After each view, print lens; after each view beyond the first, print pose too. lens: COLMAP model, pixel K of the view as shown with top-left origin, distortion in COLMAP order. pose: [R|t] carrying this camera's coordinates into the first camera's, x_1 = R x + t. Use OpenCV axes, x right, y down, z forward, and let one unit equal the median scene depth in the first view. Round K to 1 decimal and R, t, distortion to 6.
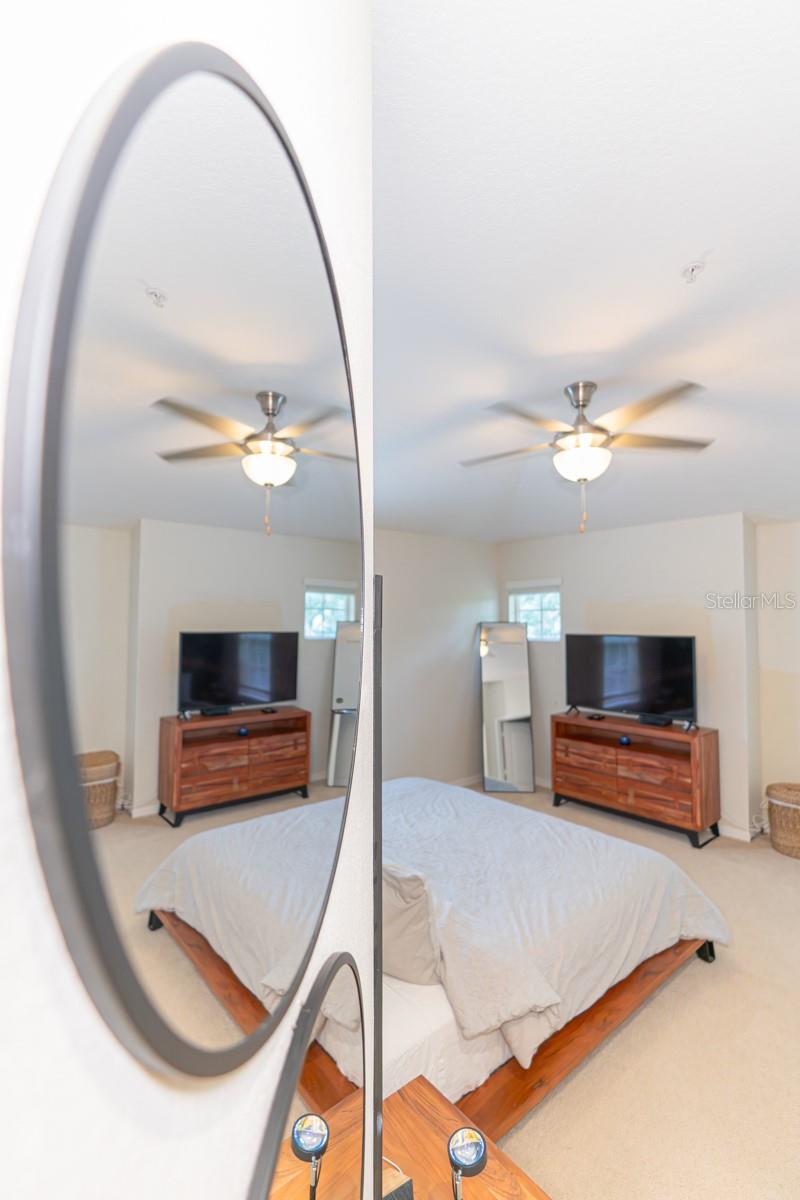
lens RADIAL K [[543.8, 0, 402.2], [0, 543.8, 609.8], [0, 0, 1]] dist [0.000970, -0.000077]
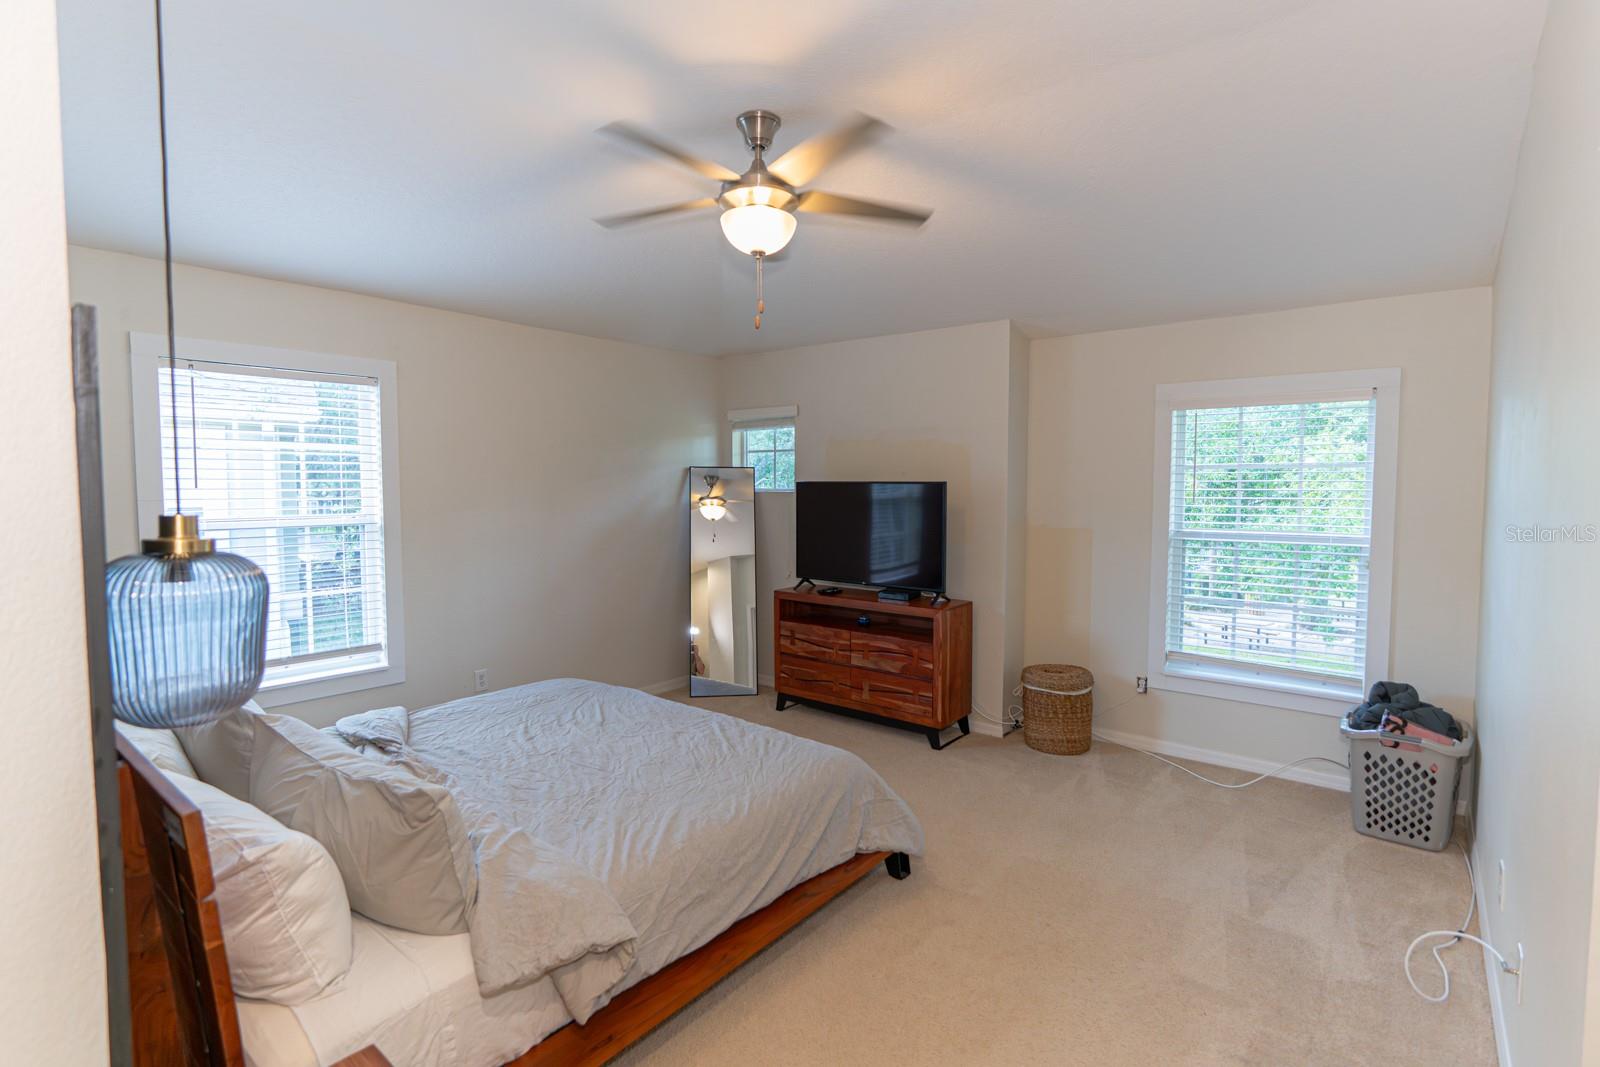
lens RADIAL K [[758.4, 0, 799.9], [0, 758.4, 529.1], [0, 0, 1]] dist [-0.003344, 0.000011]
pose [[0.981362, -0.006774, 0.192050, 0.135411], [-0.009931, 0.996255, 0.085889, 0.025904], [-0.191913, -0.086195, 0.977619, -0.012292]]
